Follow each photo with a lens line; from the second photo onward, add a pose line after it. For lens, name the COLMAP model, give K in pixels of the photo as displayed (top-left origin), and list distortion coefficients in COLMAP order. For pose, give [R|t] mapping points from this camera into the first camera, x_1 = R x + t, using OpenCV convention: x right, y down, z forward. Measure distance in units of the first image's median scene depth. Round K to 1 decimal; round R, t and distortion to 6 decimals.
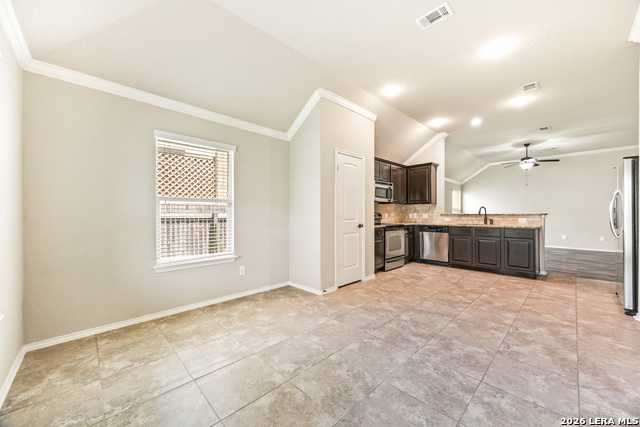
lens RADIAL K [[245.3, 0, 317.5], [0, 245.3, 213.5], [0, 0, 1]] dist [-0.001248, 0.000372]
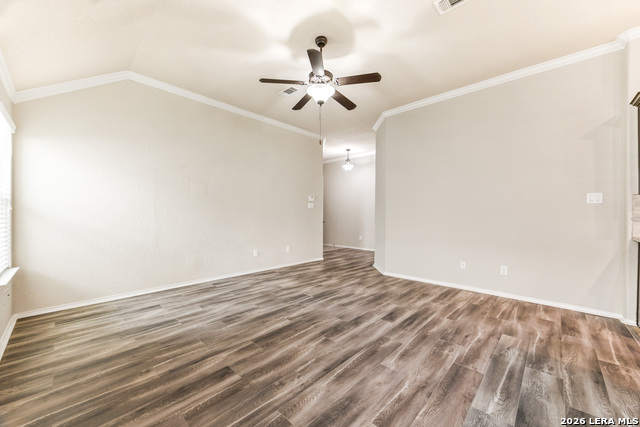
lens RADIAL K [[245.3, 0, 321.4], [0, 245.3, 213.5], [0, 0, 1]] dist [-0.001248, 0.000372]
pose [[-0.063867, 0.000950, 0.997958, 0.635892], [-0.001561, 0.999998, -0.001052, -0.003433], [-0.997957, -0.001625, -0.063866, 1.415320]]
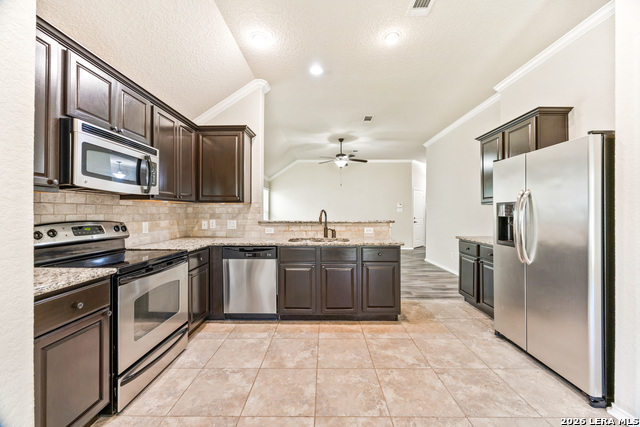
lens RADIAL K [[245.3, 0, 319.5], [0, 245.3, 211.6], [0, 0, 1]] dist [-0.001248, 0.000372]
pose [[0.700695, 0.006288, 0.713433, 0.235076], [-0.001442, 0.999972, -0.007396, -0.020149], [-0.713459, 0.004154, 0.700684, 0.603236]]
